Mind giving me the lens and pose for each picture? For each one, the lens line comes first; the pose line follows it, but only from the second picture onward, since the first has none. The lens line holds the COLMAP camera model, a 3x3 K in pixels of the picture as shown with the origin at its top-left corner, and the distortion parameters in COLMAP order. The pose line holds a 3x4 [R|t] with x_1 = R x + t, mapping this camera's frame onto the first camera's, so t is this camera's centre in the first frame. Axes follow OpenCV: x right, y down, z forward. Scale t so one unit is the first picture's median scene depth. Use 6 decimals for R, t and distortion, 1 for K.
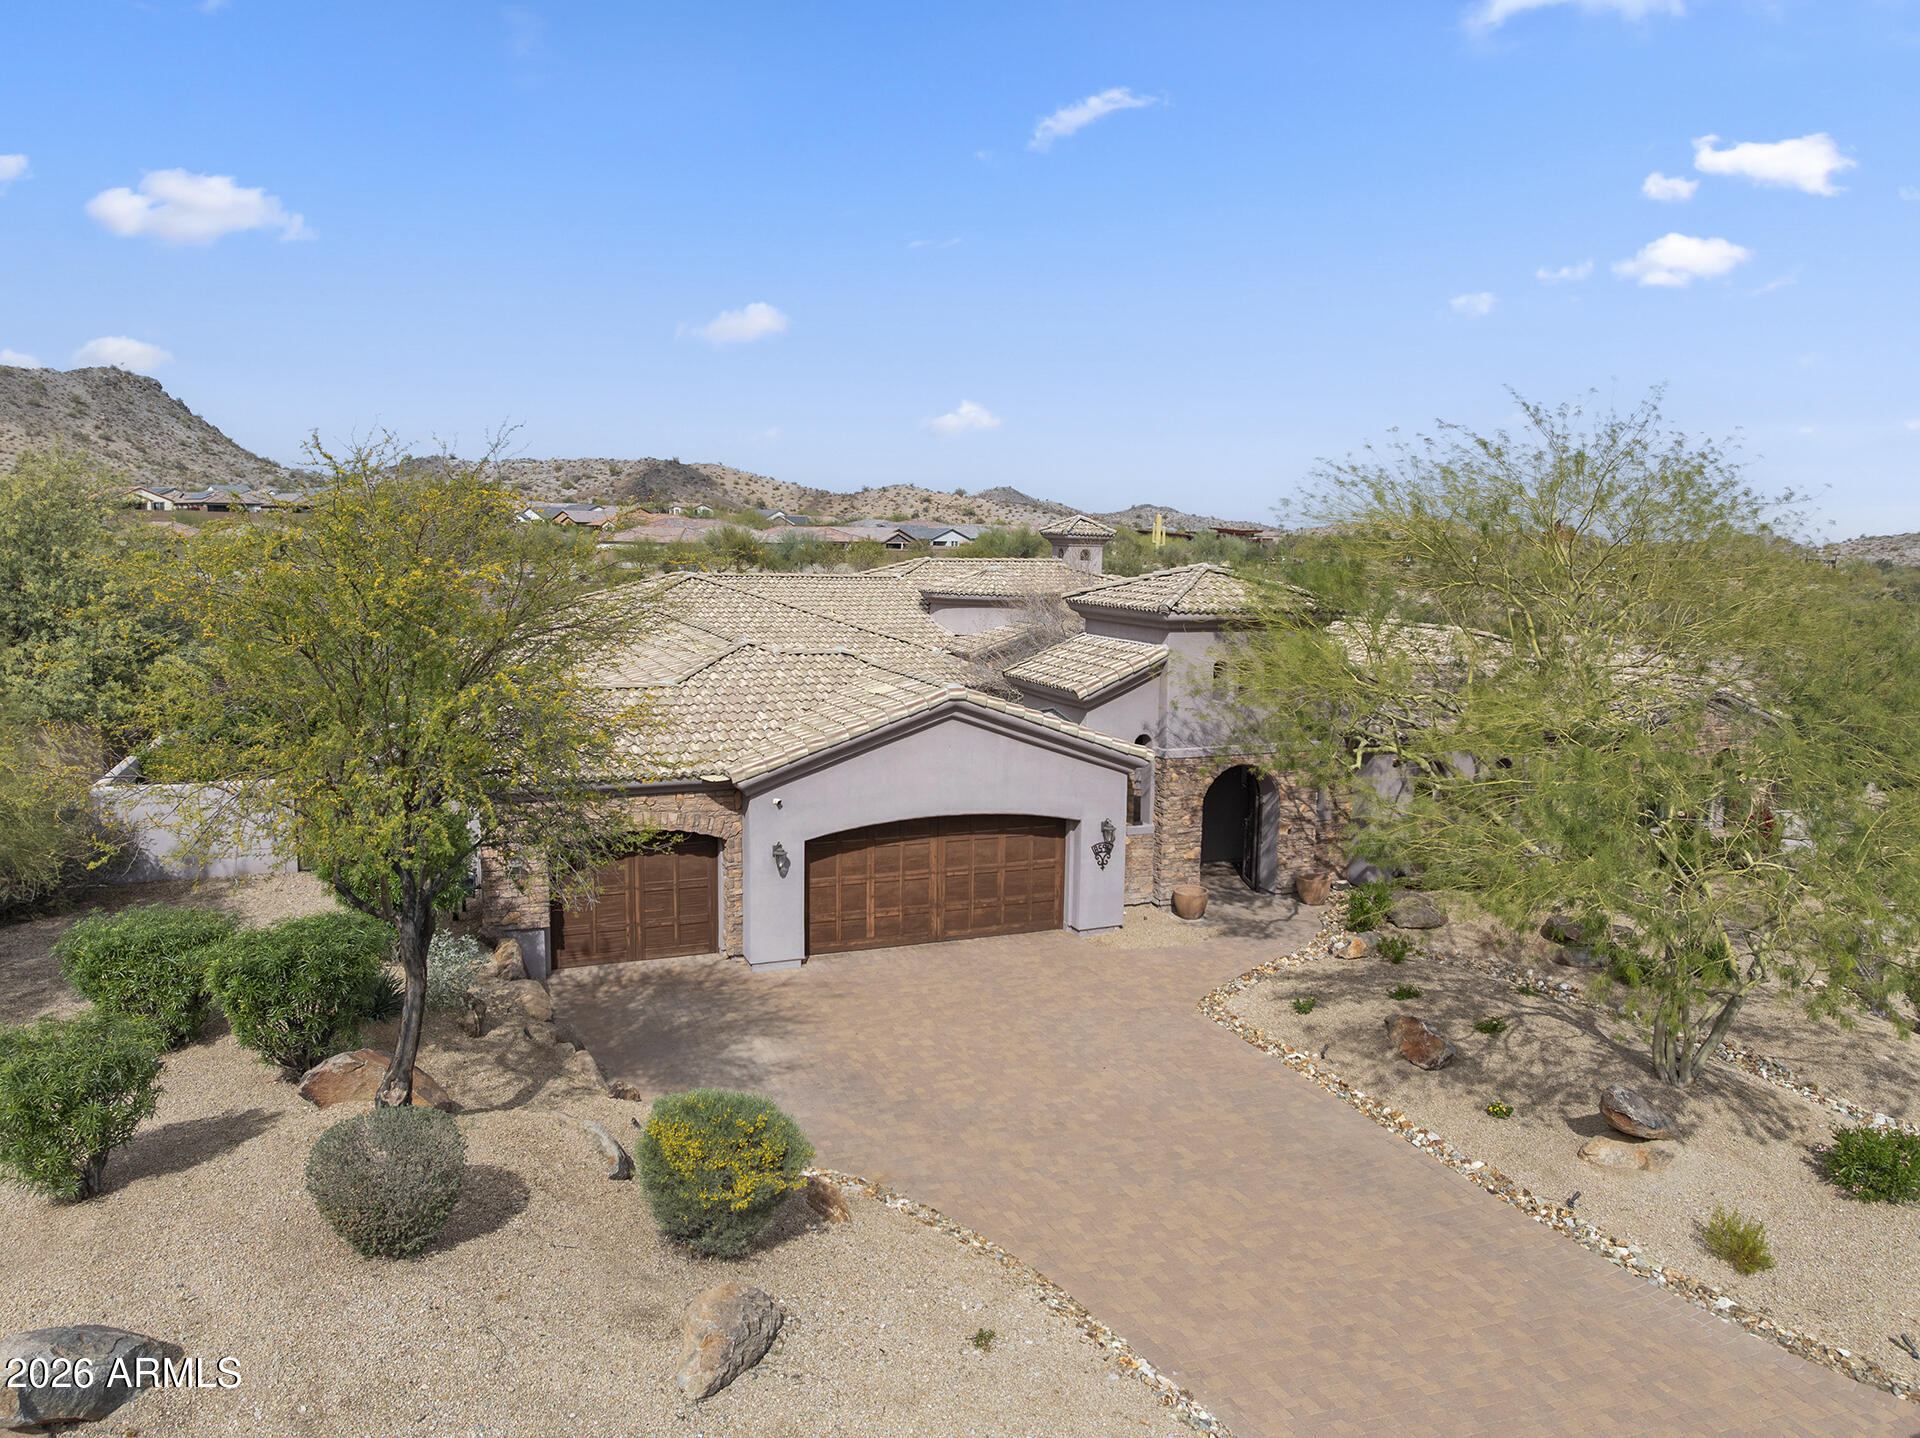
lens RADIAL K [[1354.9, 0, 960.0], [0, 1354.9, 719.0], [0, 0, 1]] dist [-0.035405, 0.005595]
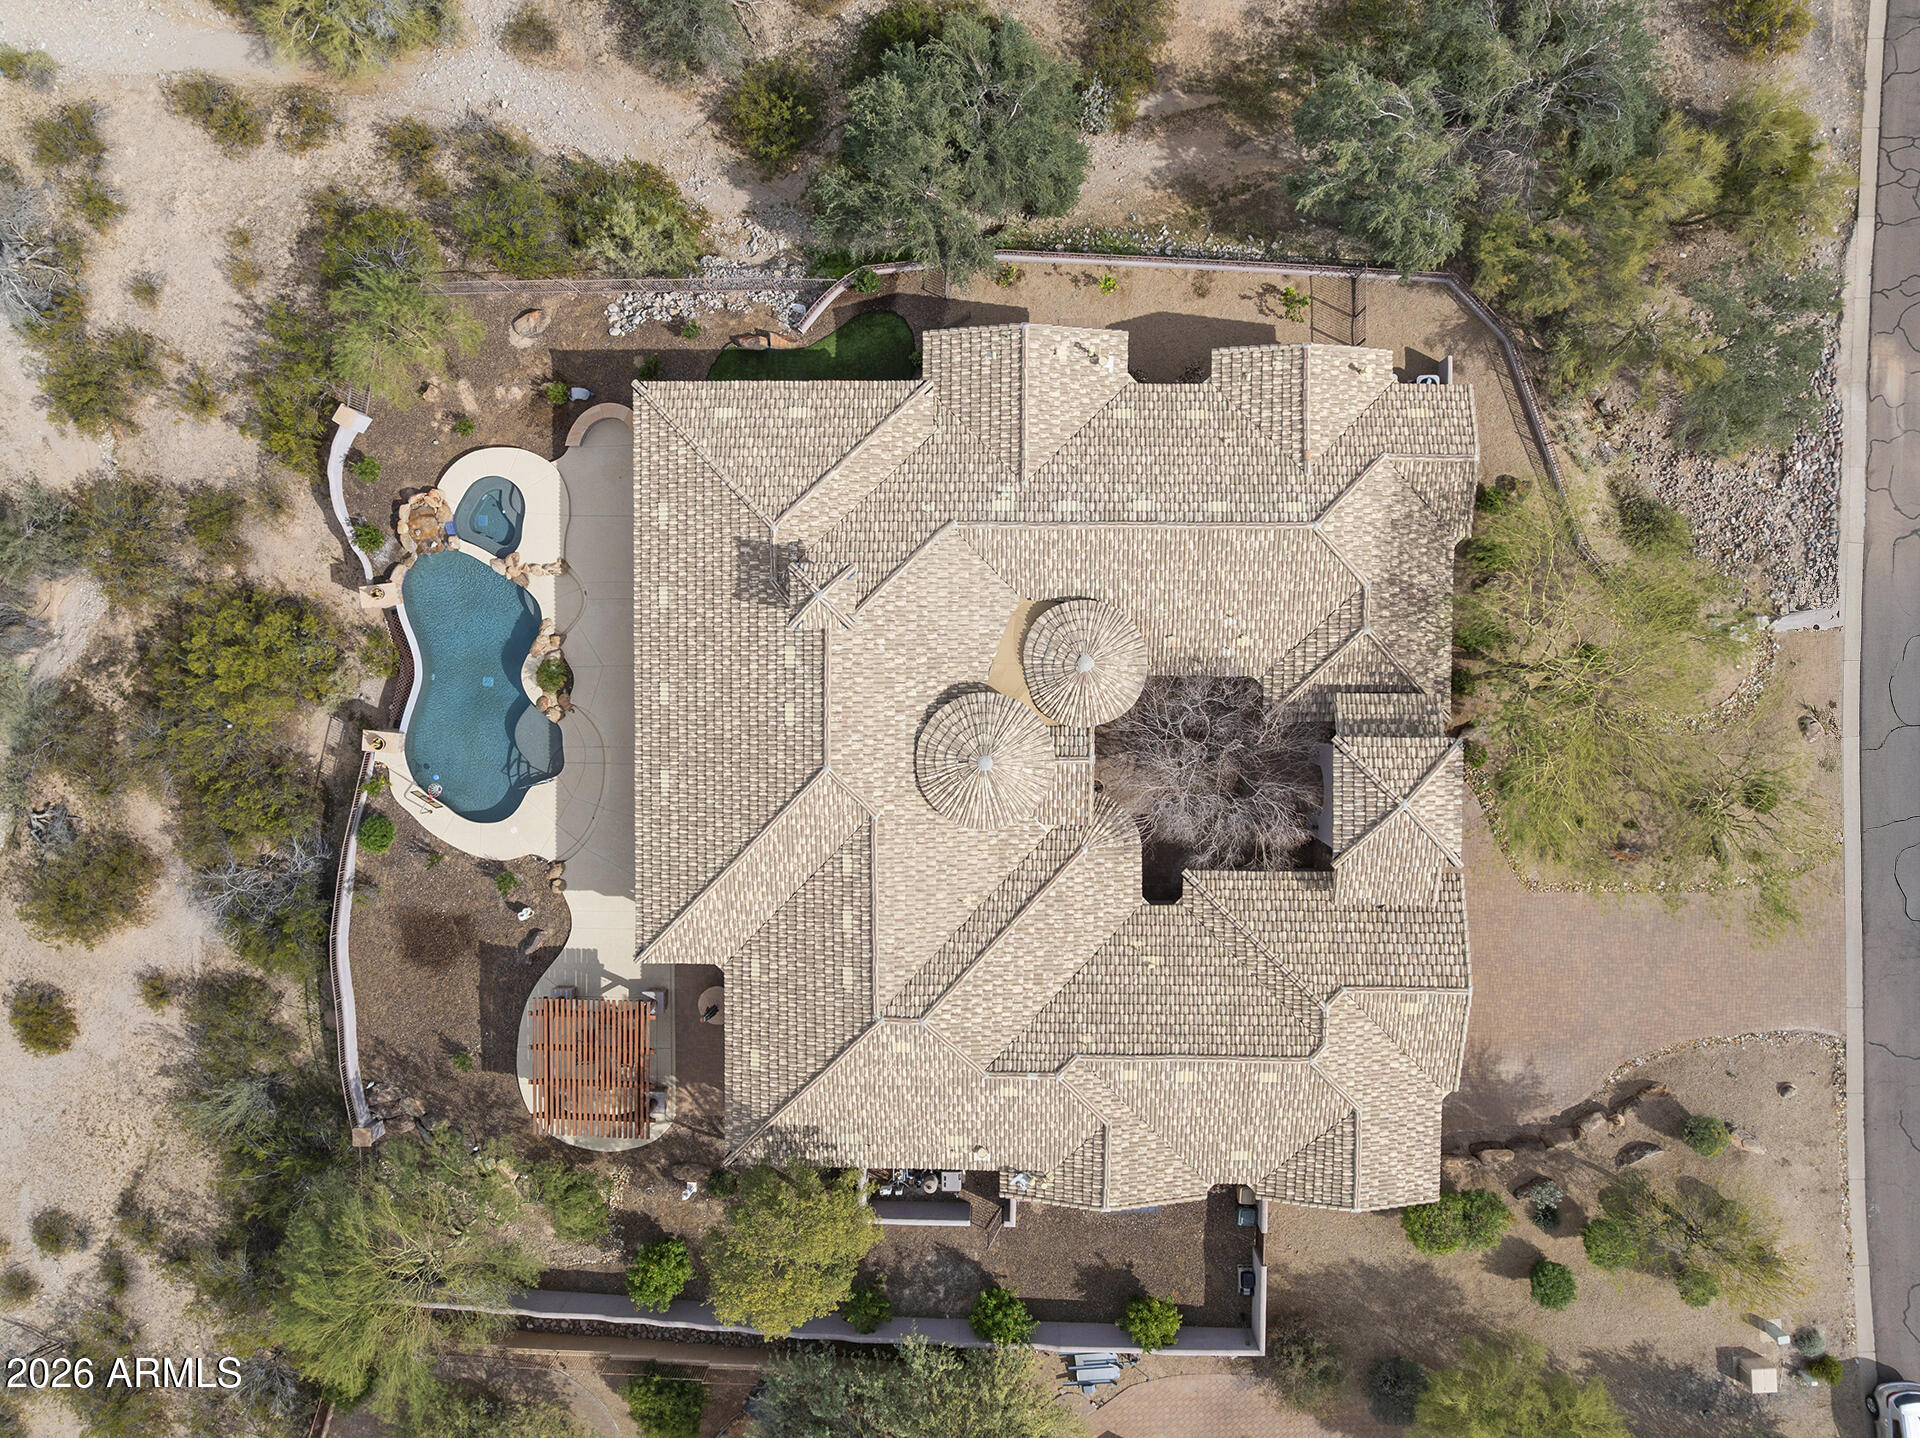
lens RADIAL K [[1396.6, 0, 960.0], [0, 1396.6, 719.0], [0, 0, 1]] dist [-0.034500, -0.005063]
pose [[0.378541, -0.923079, -0.068057, 0.186812], [0.154320, -0.009558, 0.987975, -1.830995], [-0.912629, -0.384492, 0.138831, 1.311598]]
